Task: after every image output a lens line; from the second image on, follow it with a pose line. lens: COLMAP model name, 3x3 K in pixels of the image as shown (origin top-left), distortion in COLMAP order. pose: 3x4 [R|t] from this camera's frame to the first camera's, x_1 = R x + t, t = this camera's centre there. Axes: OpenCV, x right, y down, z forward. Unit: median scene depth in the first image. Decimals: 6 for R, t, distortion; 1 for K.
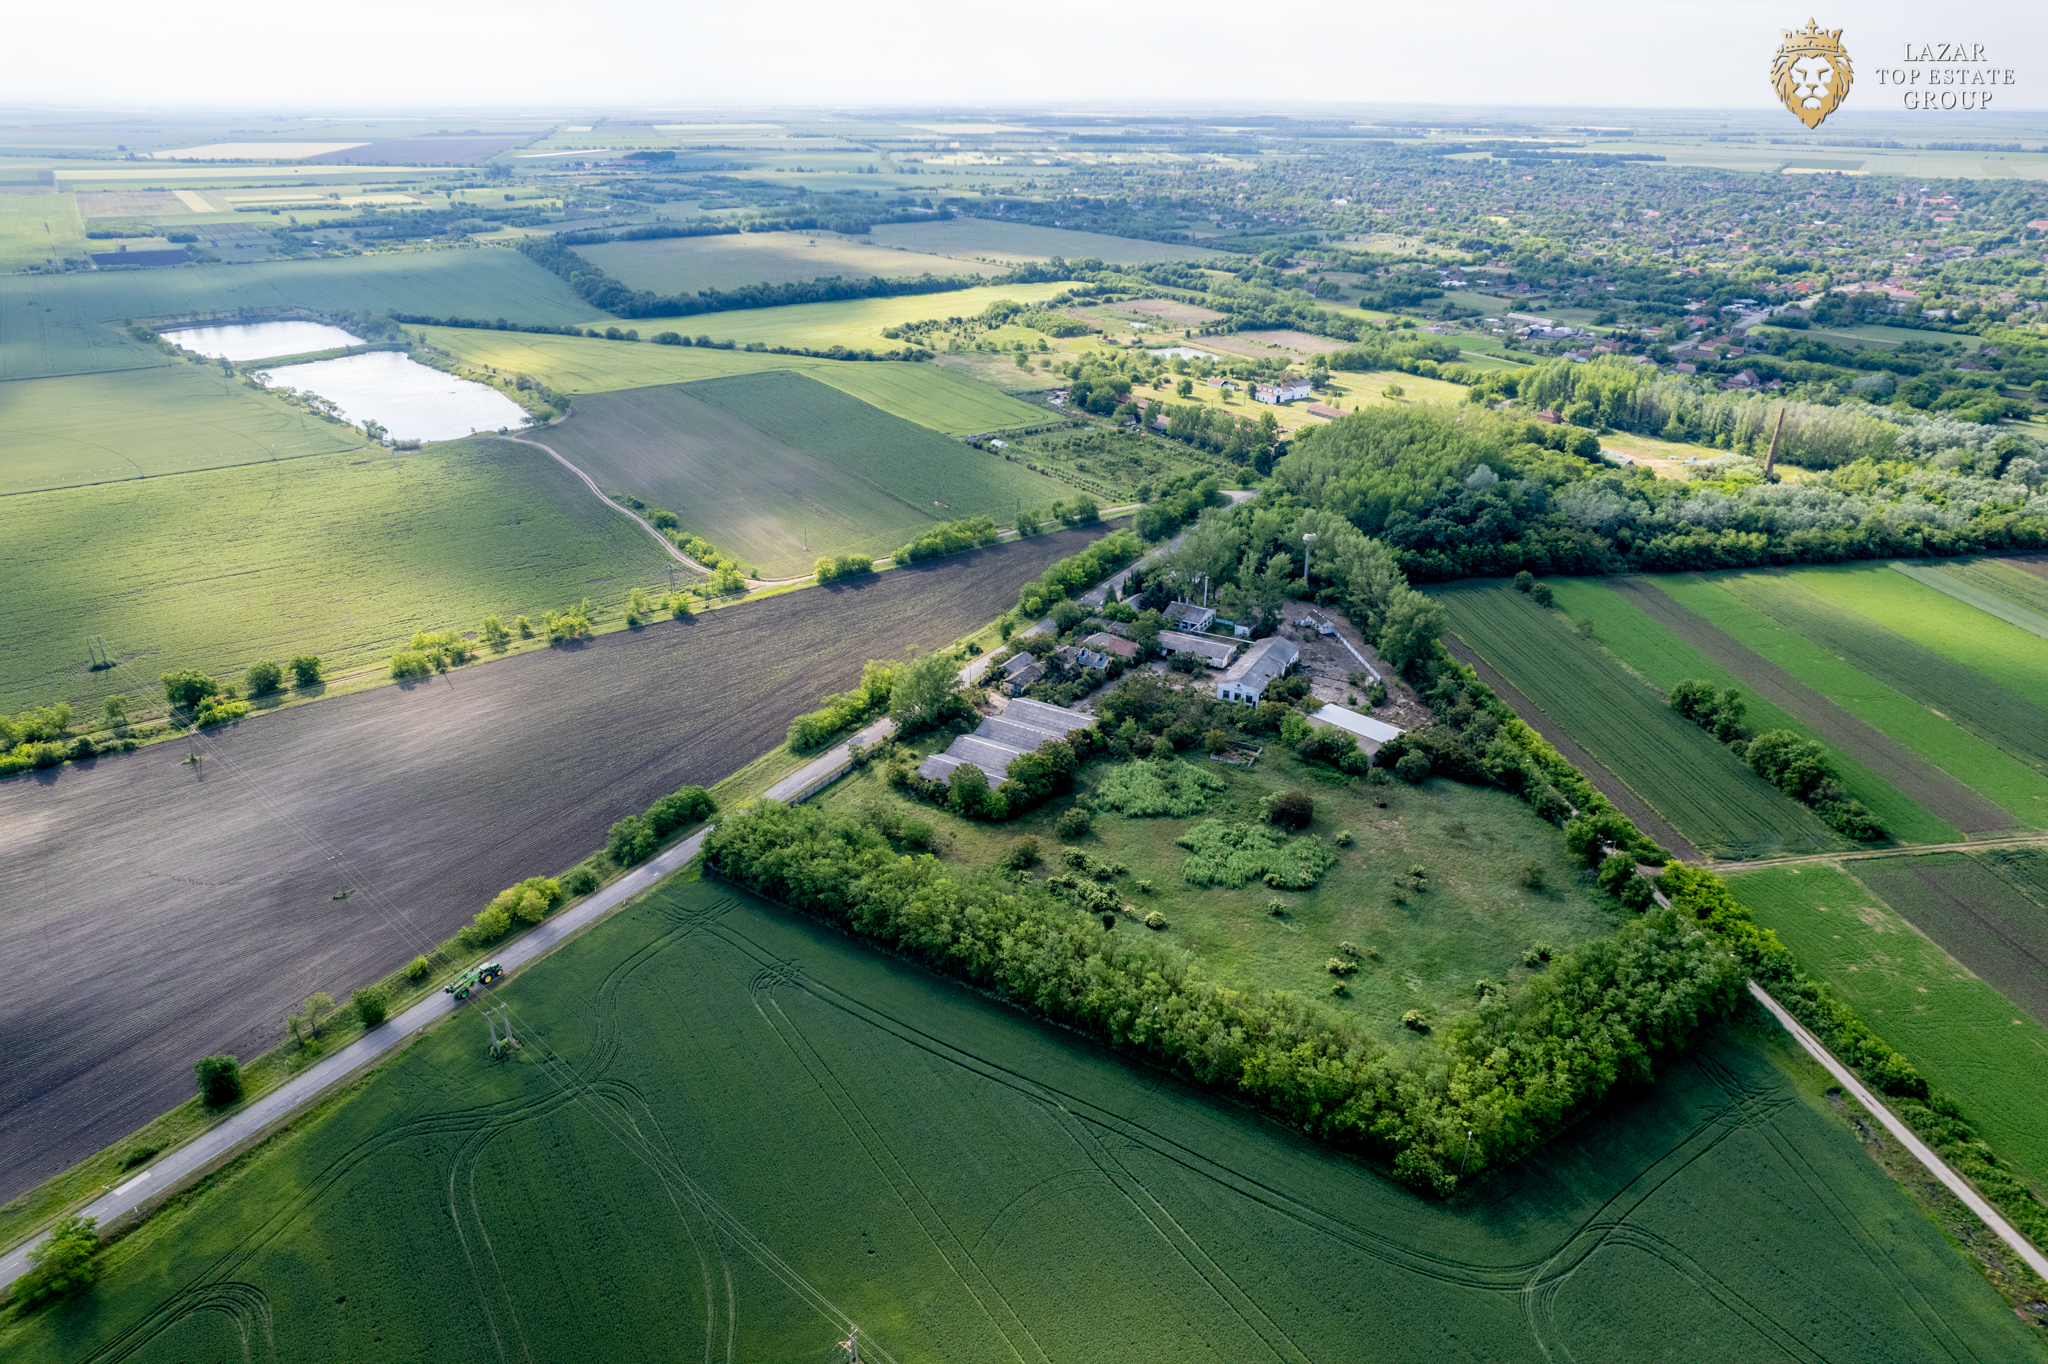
lens RADIAL K [[1329.3, 0, 1036.1], [0, 1329.3, 642.8], [0, 0, 1]] dist [-0.087201, 0.087621]
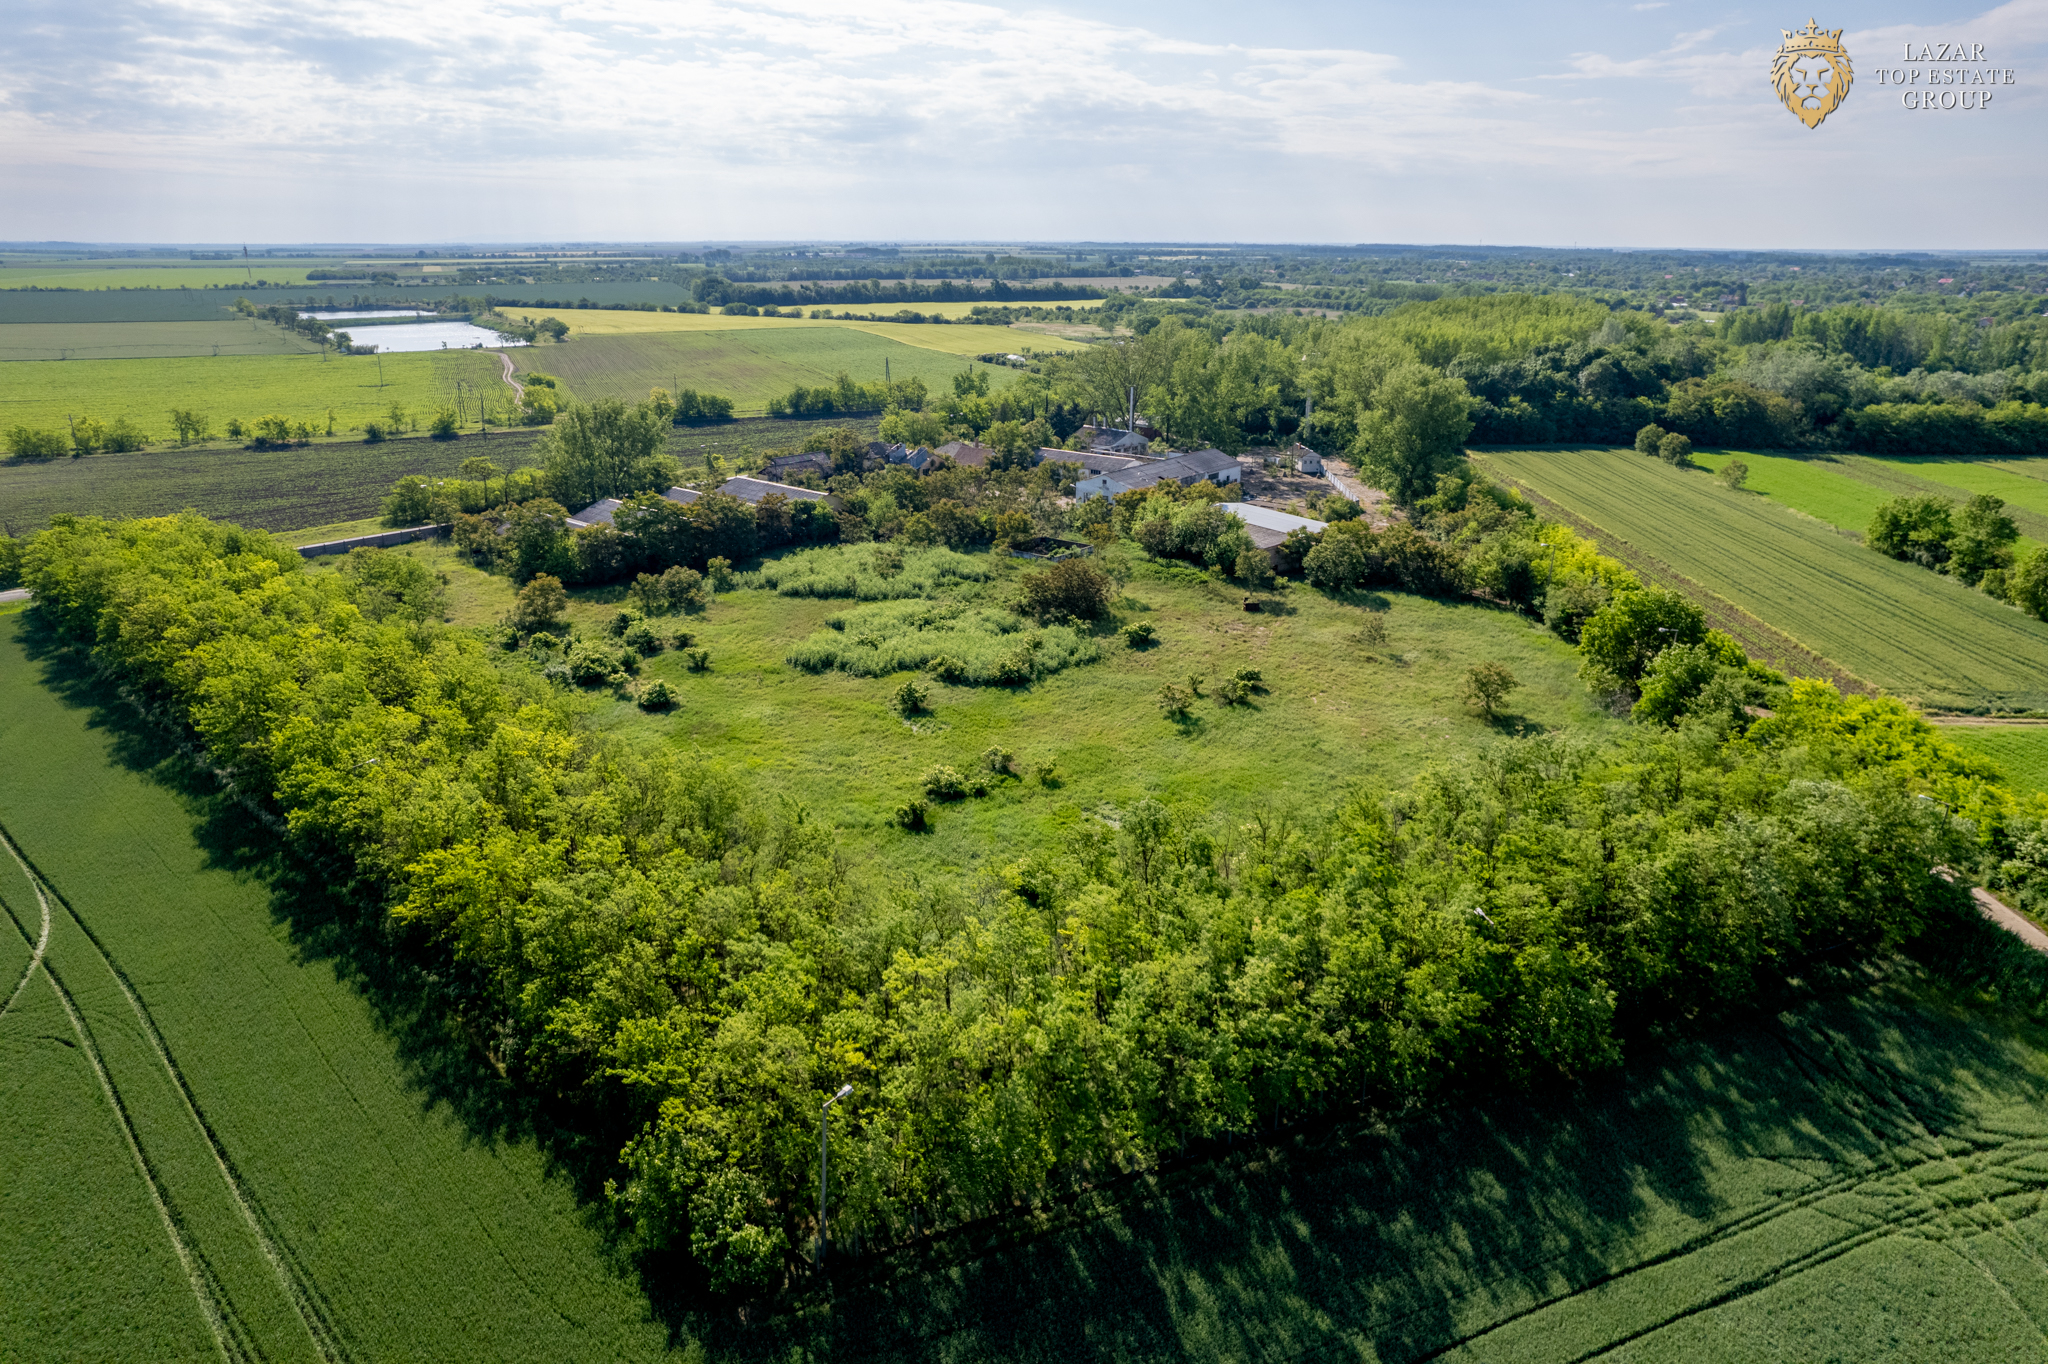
lens RADIAL K [[1329.3, 0, 1036.1], [0, 1329.3, 642.8], [0, 0, 1]] dist [-0.087201, 0.087621]
pose [[0.982424, 0.050187, -0.179788, 0.185331], [-0.068107, 0.993152, -0.094926, 0.131468], [0.173793, 0.105503, 0.979114, 0.309102]]
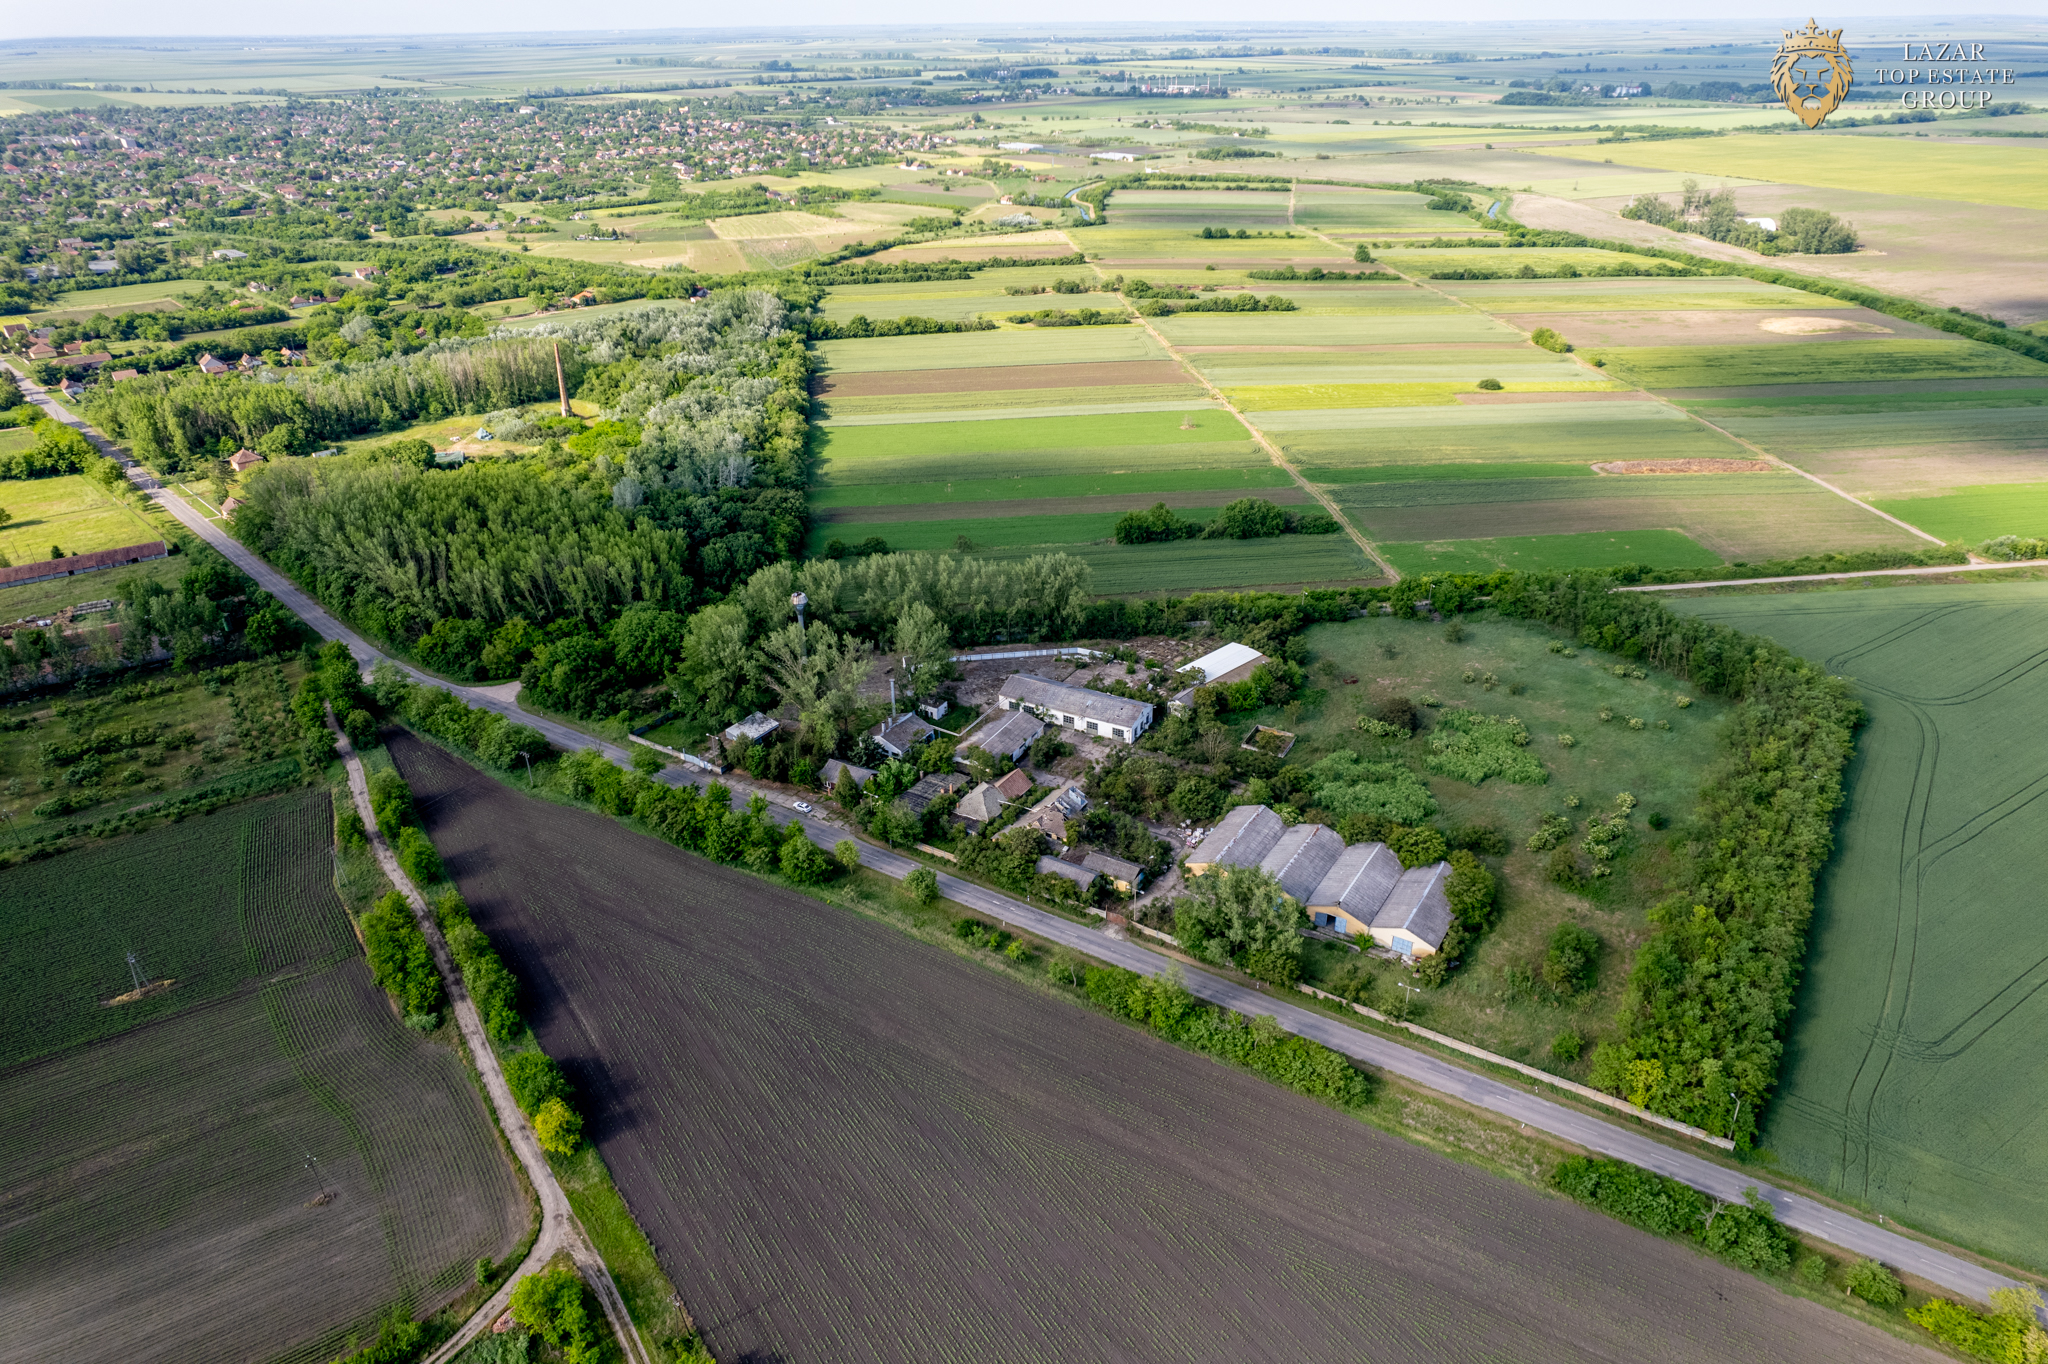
lens RADIAL K [[1329.3, 0, 1036.1], [0, 1329.3, 642.8], [0, 0, 1]] dist [-0.087201, 0.087621]
pose [[0.018929, -0.442502, 0.896568, -0.472668], [0.400451, 0.825016, 0.398733, -0.295789], [-0.916122, 0.351484, 0.192817, 0.689661]]
